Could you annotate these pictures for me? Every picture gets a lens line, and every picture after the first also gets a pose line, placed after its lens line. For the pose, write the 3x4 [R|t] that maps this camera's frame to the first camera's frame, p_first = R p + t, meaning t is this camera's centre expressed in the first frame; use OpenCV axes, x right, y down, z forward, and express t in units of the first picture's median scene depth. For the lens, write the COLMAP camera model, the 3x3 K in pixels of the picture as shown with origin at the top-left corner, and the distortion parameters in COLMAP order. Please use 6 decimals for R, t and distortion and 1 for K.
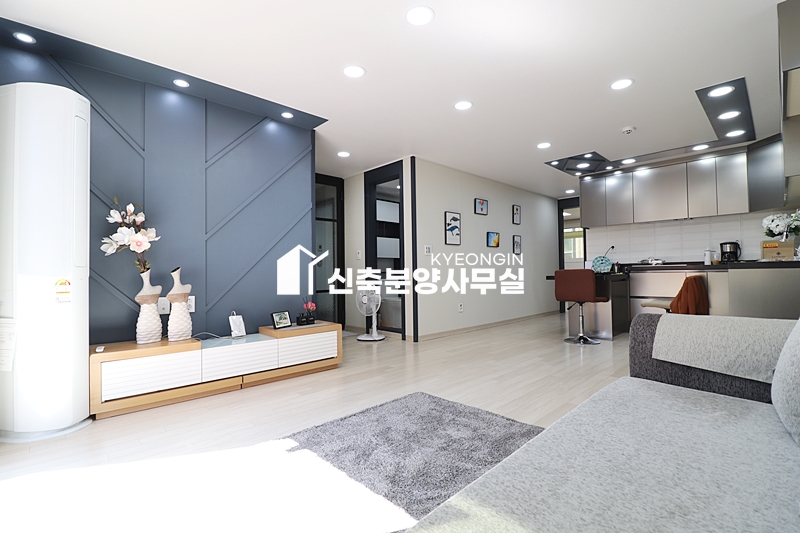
lens RADIAL K [[370.3, 0, 404.1], [0, 370.3, 268.2], [0, 0, 1]] dist [0.003161, -0.017831]
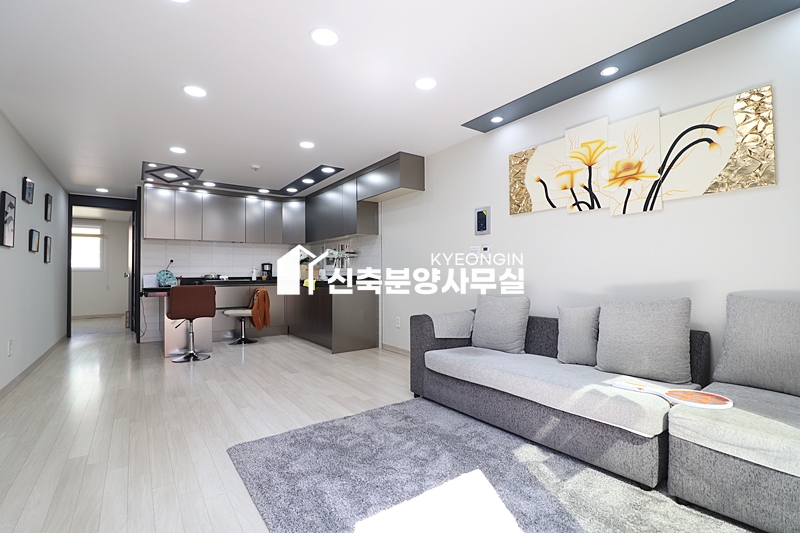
lens RADIAL K [[370.3, 0, 404.1], [0, 370.3, 268.2], [0, 0, 1]] dist [0.003161, -0.017831]
pose [[0.140073, 0.026949, 0.989774, -0.492434], [-0.007454, 0.999630, -0.026163, -0.023864], [-0.990113, -0.003713, 0.140222, 0.360978]]
